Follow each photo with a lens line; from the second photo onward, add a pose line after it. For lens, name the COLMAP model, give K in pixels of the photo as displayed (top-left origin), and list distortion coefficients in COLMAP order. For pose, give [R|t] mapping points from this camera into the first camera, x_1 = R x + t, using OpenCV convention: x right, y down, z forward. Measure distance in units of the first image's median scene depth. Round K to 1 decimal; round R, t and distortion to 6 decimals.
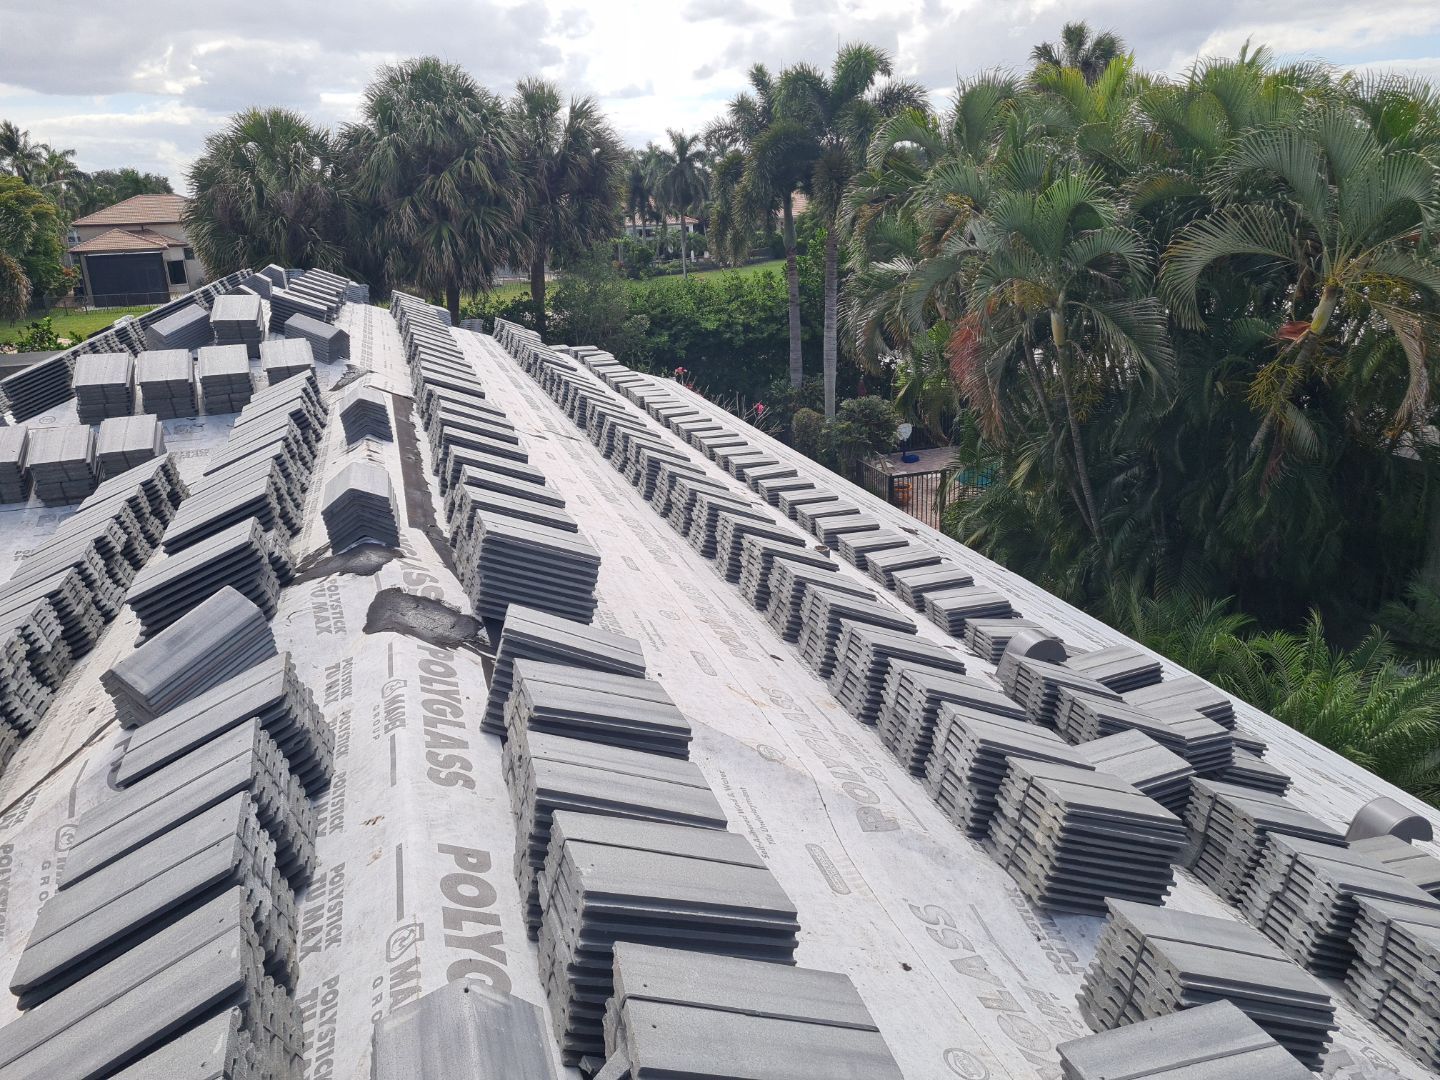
lens RADIAL K [[1055.6, 0, 723.7], [0, 1055.6, 513.5], [0, 0, 1]] dist [0.046410, -0.041029]
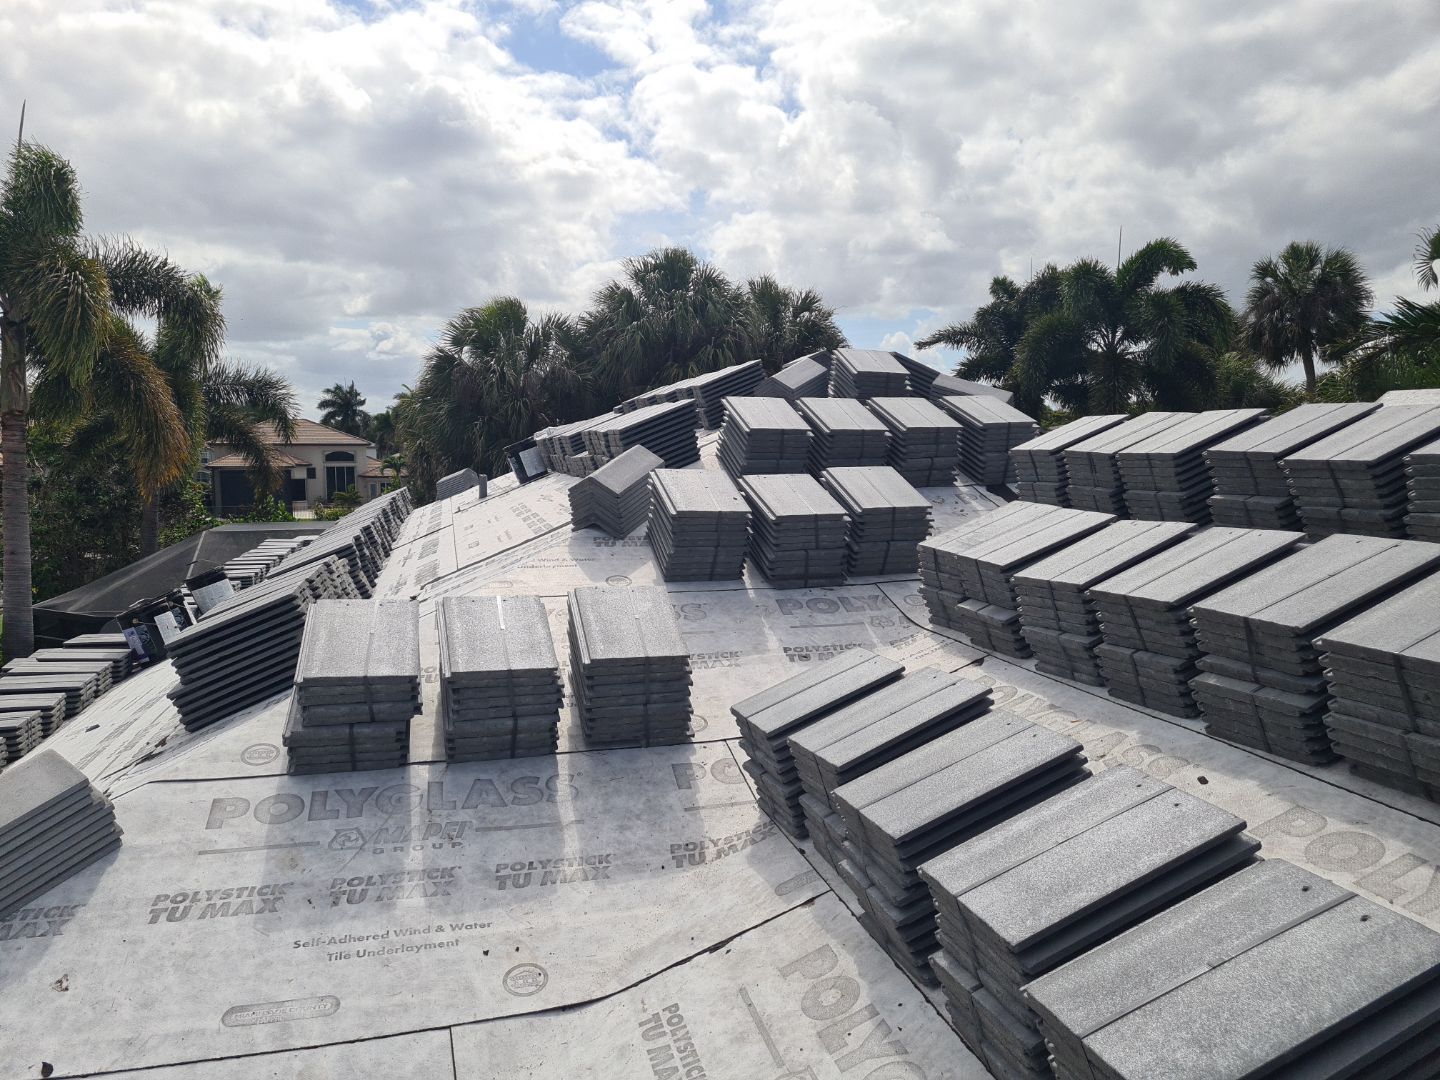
lens RADIAL K [[1062.7, 0, 708.9], [0, 1062.7, 548.2], [0, 0, 1]] dist [0.056673, -0.043574]
pose [[0.996558, 0.036803, -0.074279, -0.554923], [-0.050361, 0.980519, -0.189860, 0.080979], [0.065844, 0.192947, 0.978997, 0.333017]]
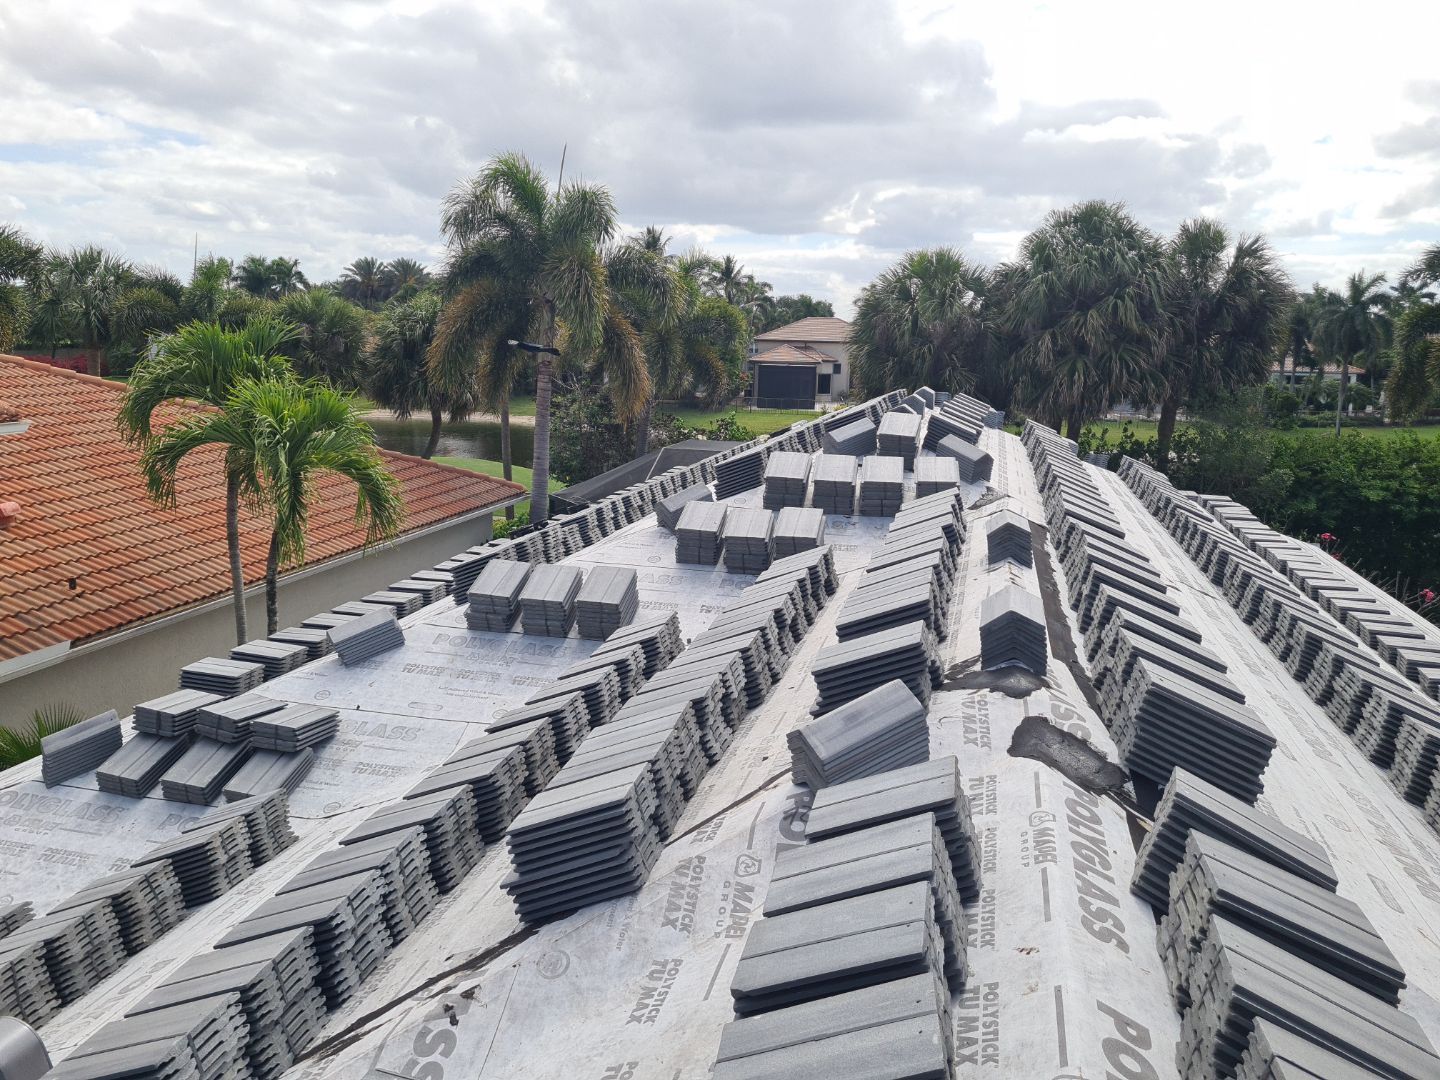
lens RADIAL K [[1055.6, 0, 723.7], [0, 1055.6, 513.5], [0, 0, 1]] dist [0.046410, -0.041029]
pose [[0.846270, 0.142528, -0.513335, -0.037805], [-0.201511, 0.977599, -0.060775, 0.001682], [0.493173, 0.154874, 0.856034, -0.020941]]
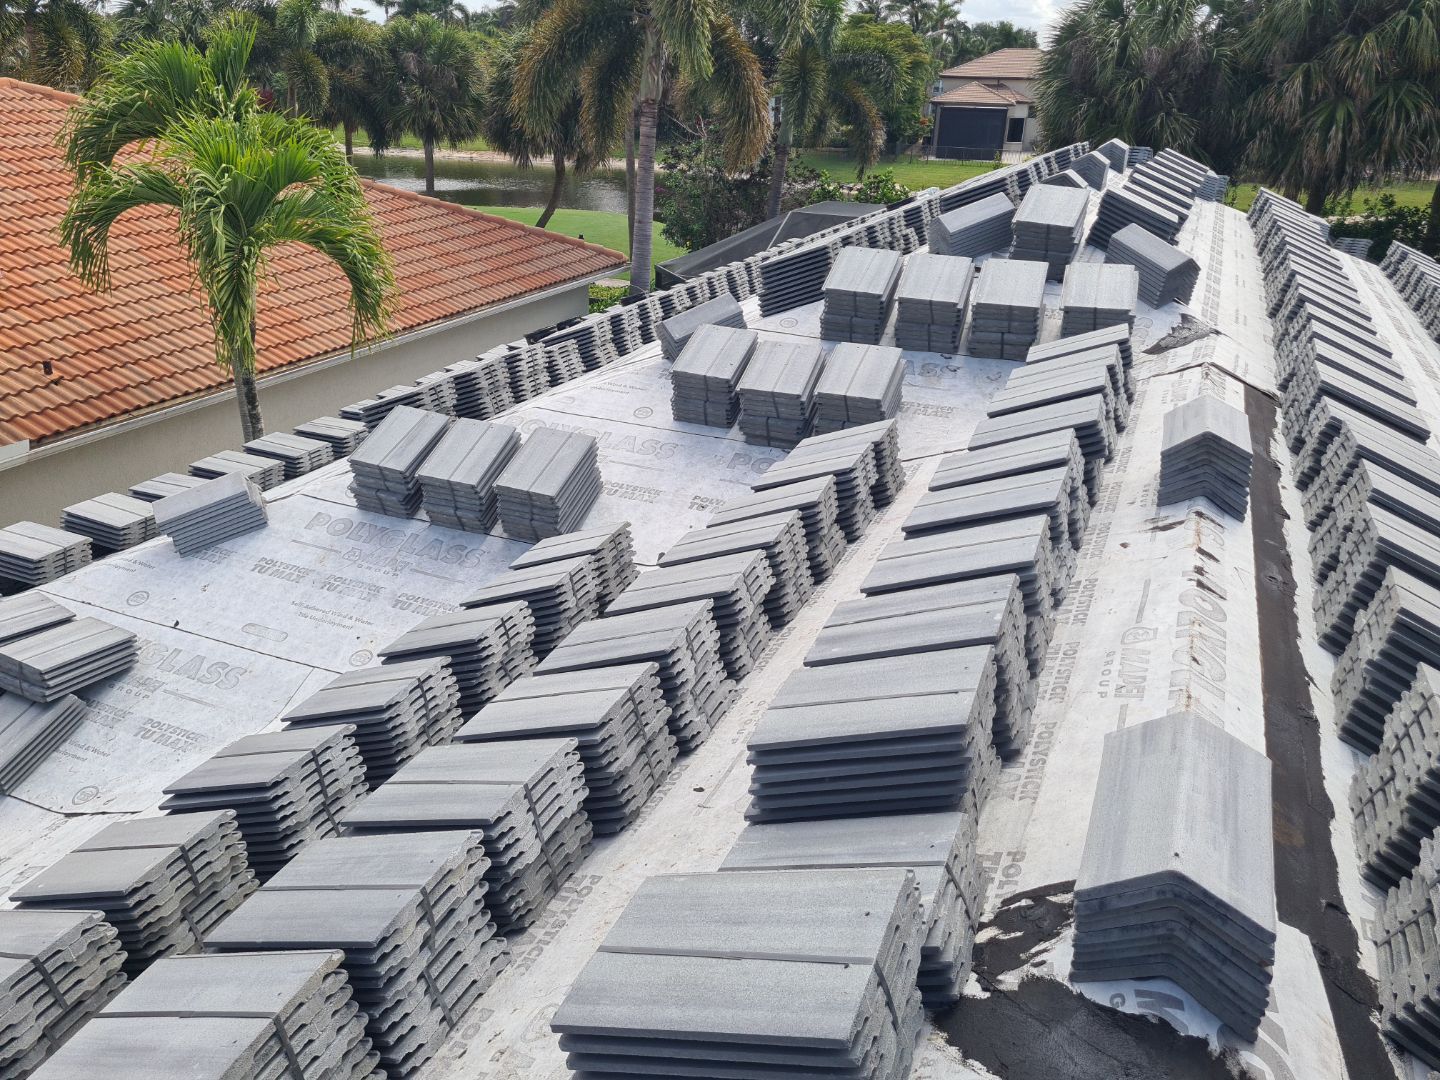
lens RADIAL K [[1055.8, 0, 714.1], [0, 1055.8, 528.1], [0, 0, 1]] dist [0.069538, -0.064498]
pose [[0.745178, 0.315318, -0.587609, -0.154932], [-0.240339, 0.948921, 0.204417, -0.088498], [0.622051, -0.011102, 0.782898, 0.332309]]
